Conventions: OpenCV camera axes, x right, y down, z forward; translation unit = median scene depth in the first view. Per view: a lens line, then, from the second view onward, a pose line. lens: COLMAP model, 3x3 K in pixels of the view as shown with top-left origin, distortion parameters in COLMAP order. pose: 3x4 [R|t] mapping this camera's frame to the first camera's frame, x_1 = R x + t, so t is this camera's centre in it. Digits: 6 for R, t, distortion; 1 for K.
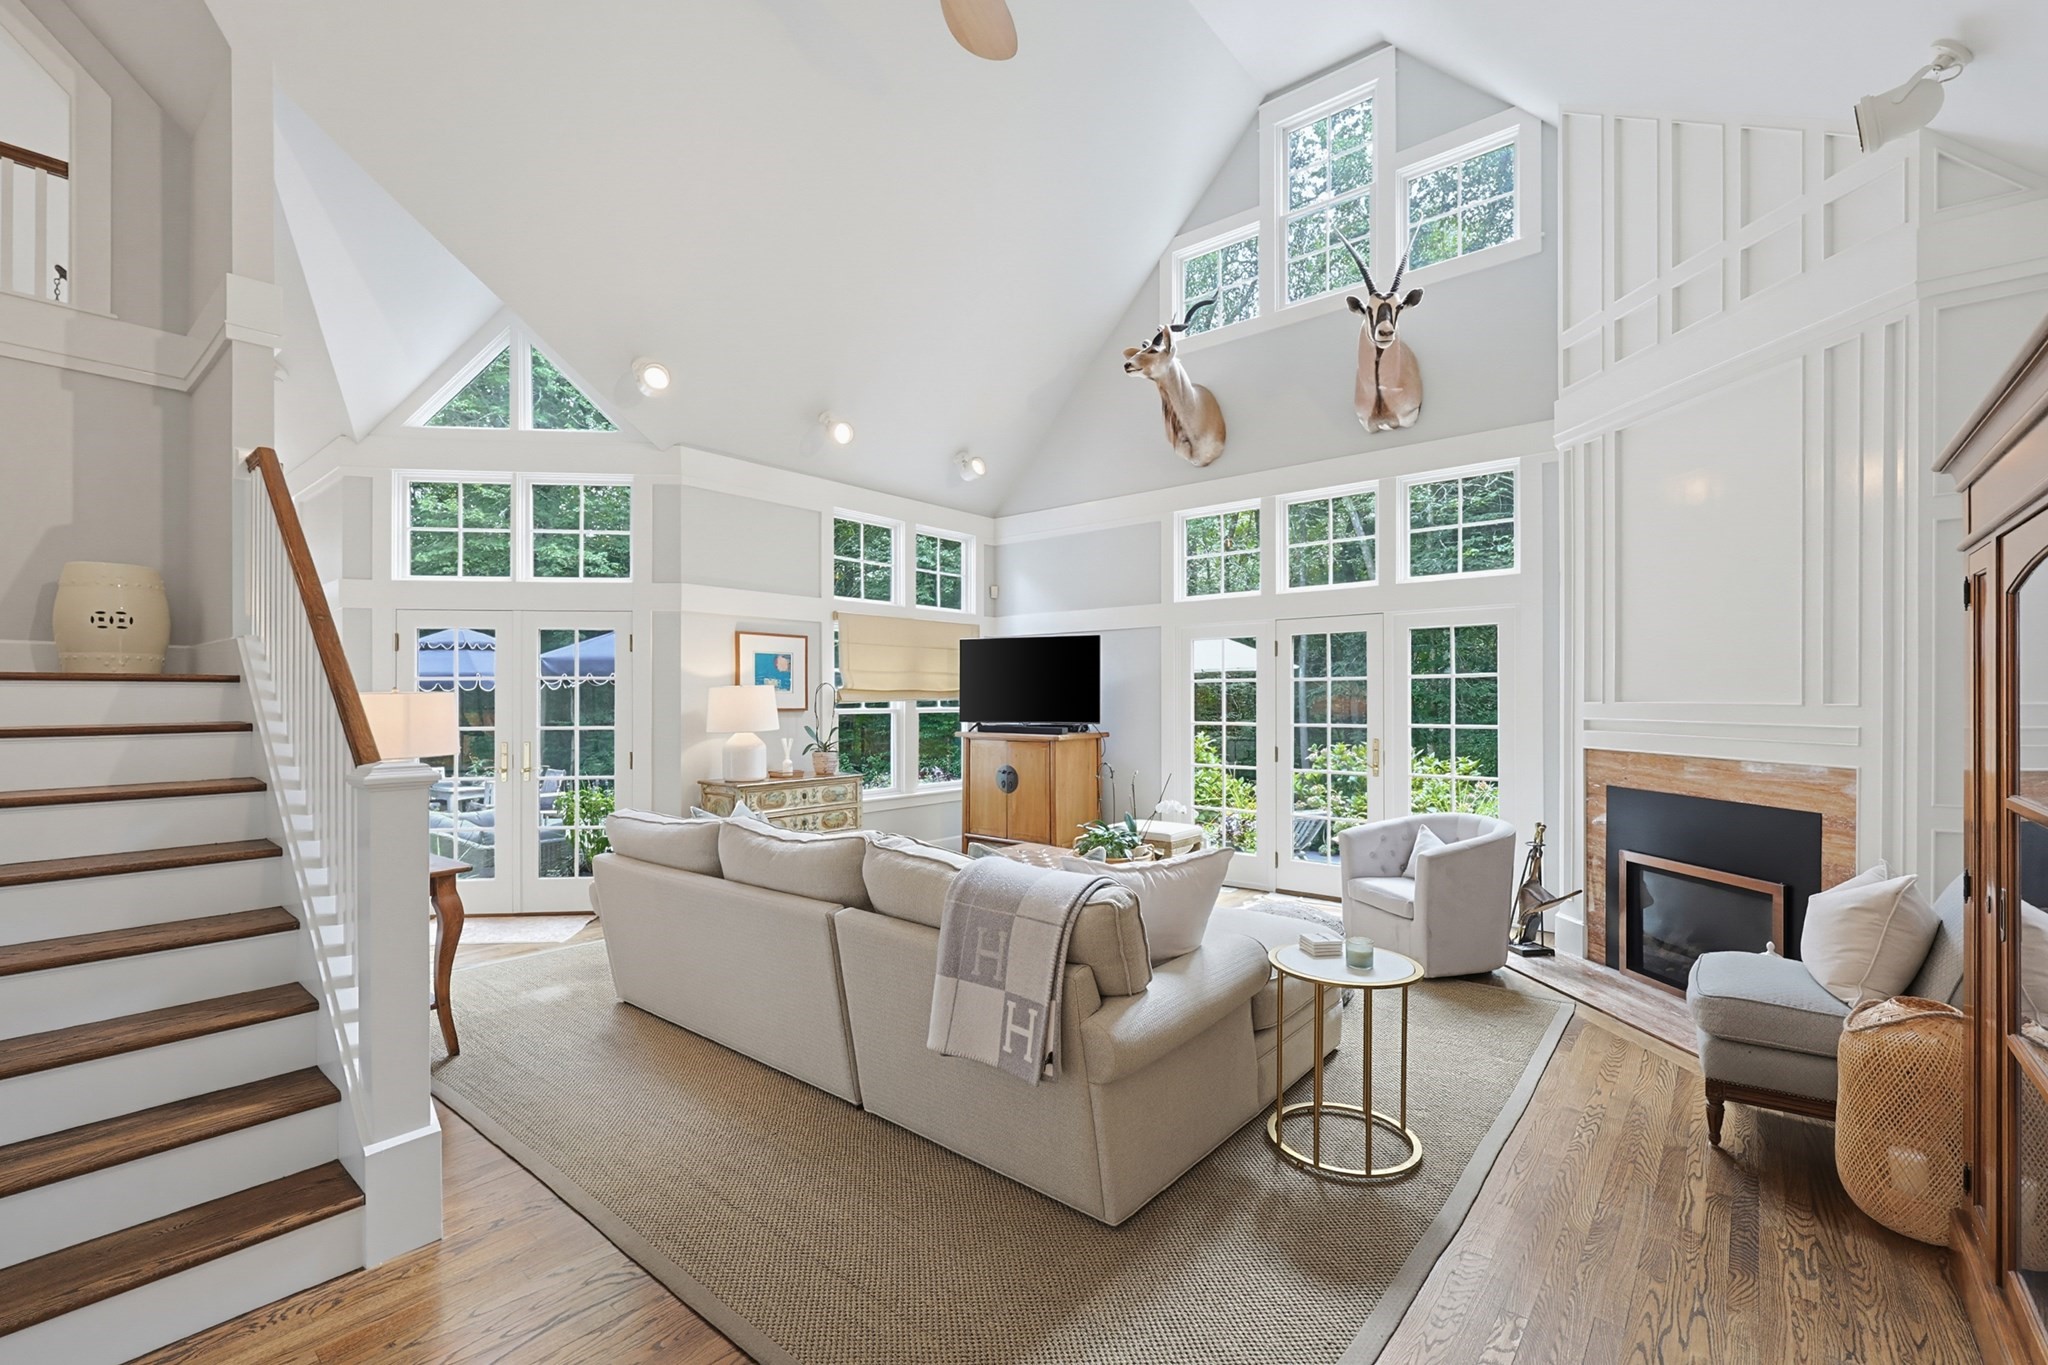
lens RADIAL K [[884.6, 0, 1030.0], [0, 884.6, 699.9], [0, 0, 1]] dist [-0.002434, 0.000901]
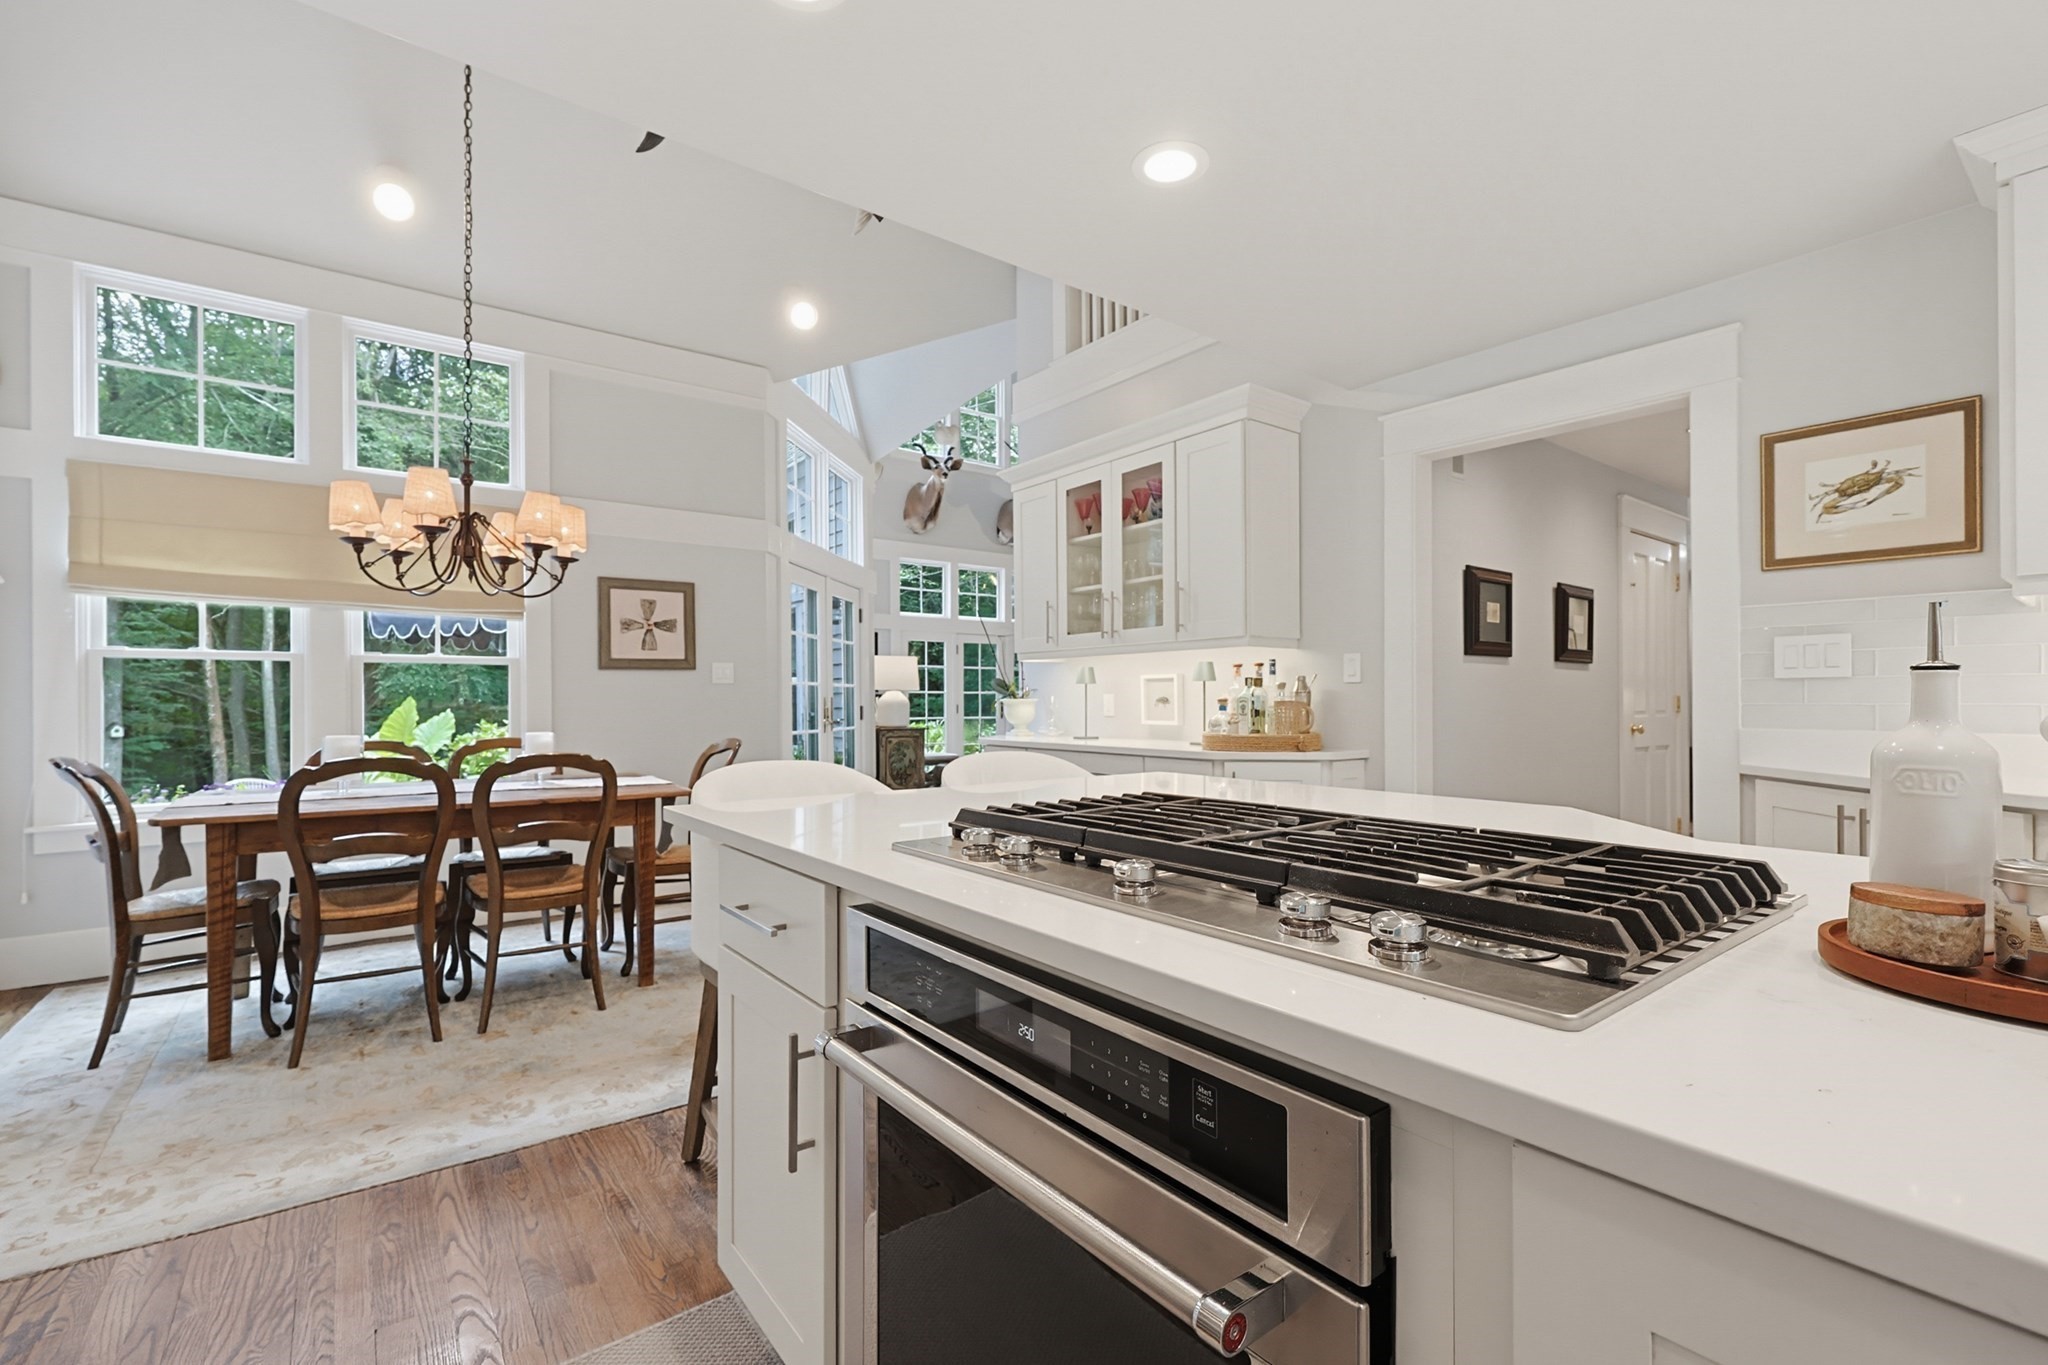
lens RADIAL K [[884.6, 0, 1041.7], [0, 884.6, 698.4], [0, 0, 1]] dist [-0.002434, 0.000901]
pose [[0.225627, 0.002747, 0.974210, -1.613145], [0.005926, 0.999974, -0.004193, 0.068830], [-0.974196, 0.006719, 0.225605, 0.337436]]
